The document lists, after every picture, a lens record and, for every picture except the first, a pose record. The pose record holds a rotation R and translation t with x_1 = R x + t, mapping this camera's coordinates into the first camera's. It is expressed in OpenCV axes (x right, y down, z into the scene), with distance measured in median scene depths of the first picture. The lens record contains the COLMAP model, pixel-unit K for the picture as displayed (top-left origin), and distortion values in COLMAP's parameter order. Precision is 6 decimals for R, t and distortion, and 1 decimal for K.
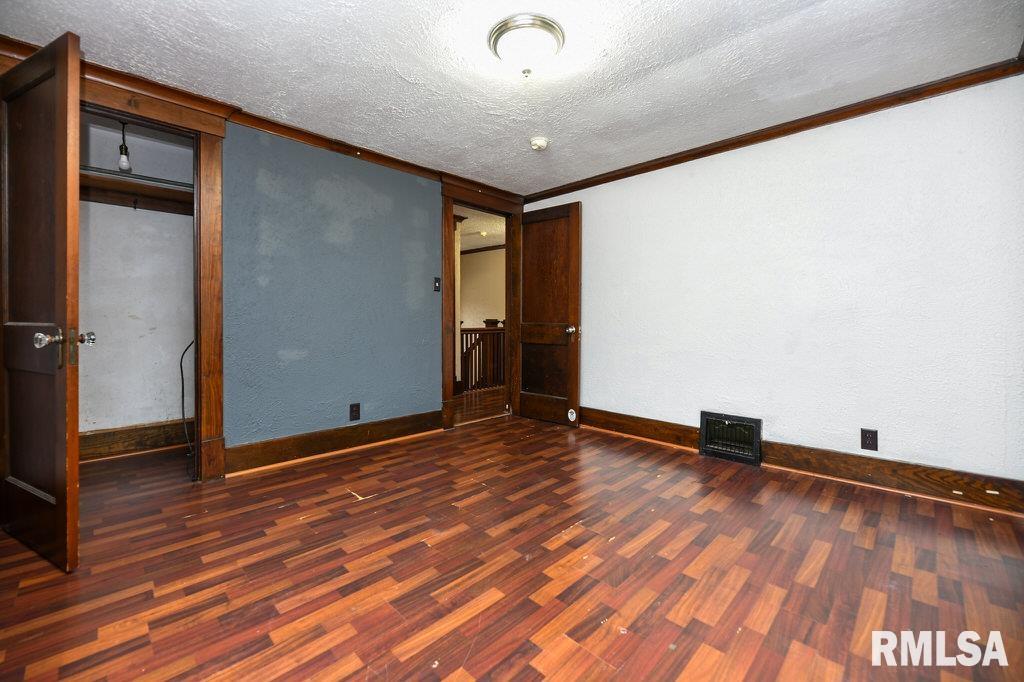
lens RADIAL K [[431.5, 0, 510.9], [0, 431.5, 335.2], [0, 0, 1]] dist [0.000599, -0.000213]
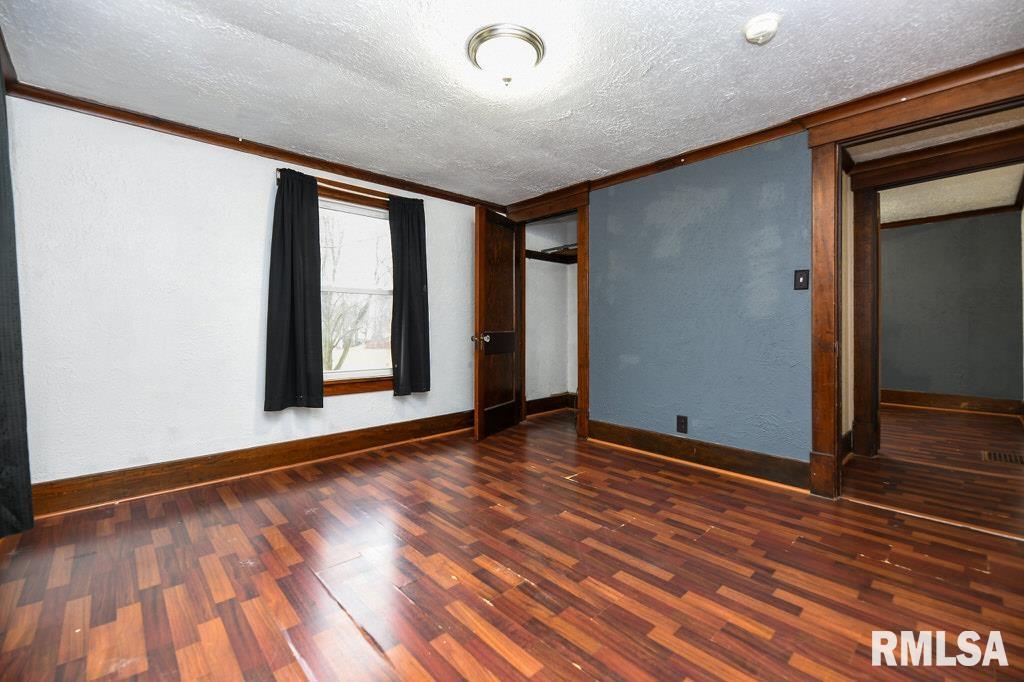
lens RADIAL K [[431.5, 0, 510.9], [0, 431.5, 335.2], [0, 0, 1]] dist [0.000599, -0.000213]
pose [[-0.054084, 0.010724, -0.998479, 0.849620], [-0.040591, 0.999092, 0.012929, -0.026889], [0.997711, 0.041229, -0.053600, 0.884916]]
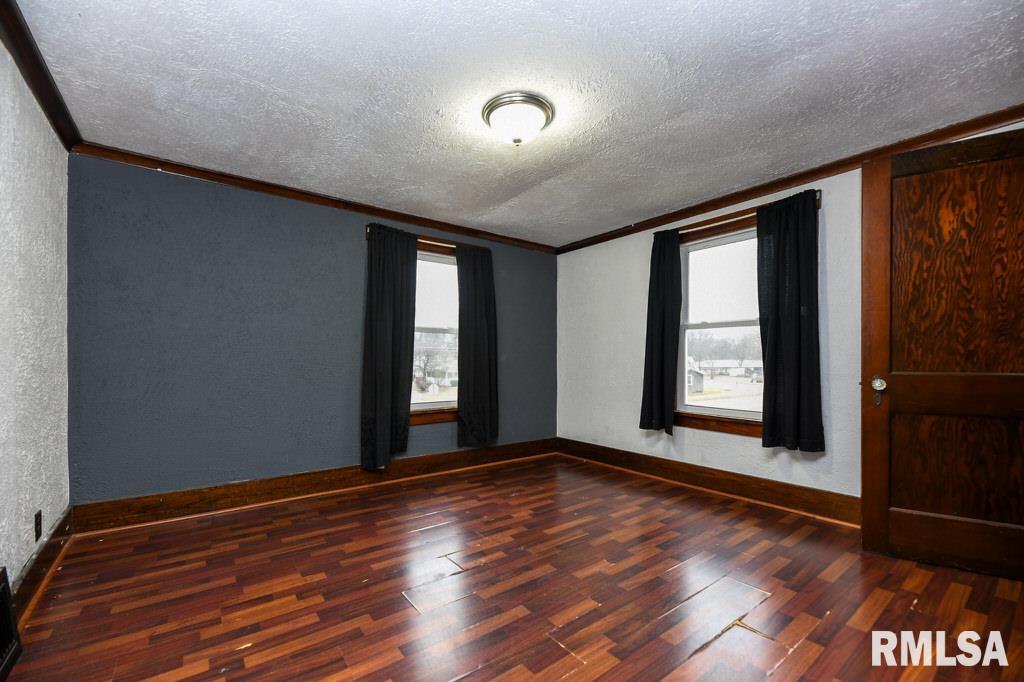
lens RADIAL K [[417.1, 0, 510.9], [0, 417.1, 360.7], [0, 0, 1]] dist [-0.002604, -0.000105]
pose [[-0.989285, -0.007342, 0.145811, -0.080048], [-0.001221, 0.999116, 0.042022, -0.073993], [-0.145990, 0.041394, -0.988420, 1.696752]]
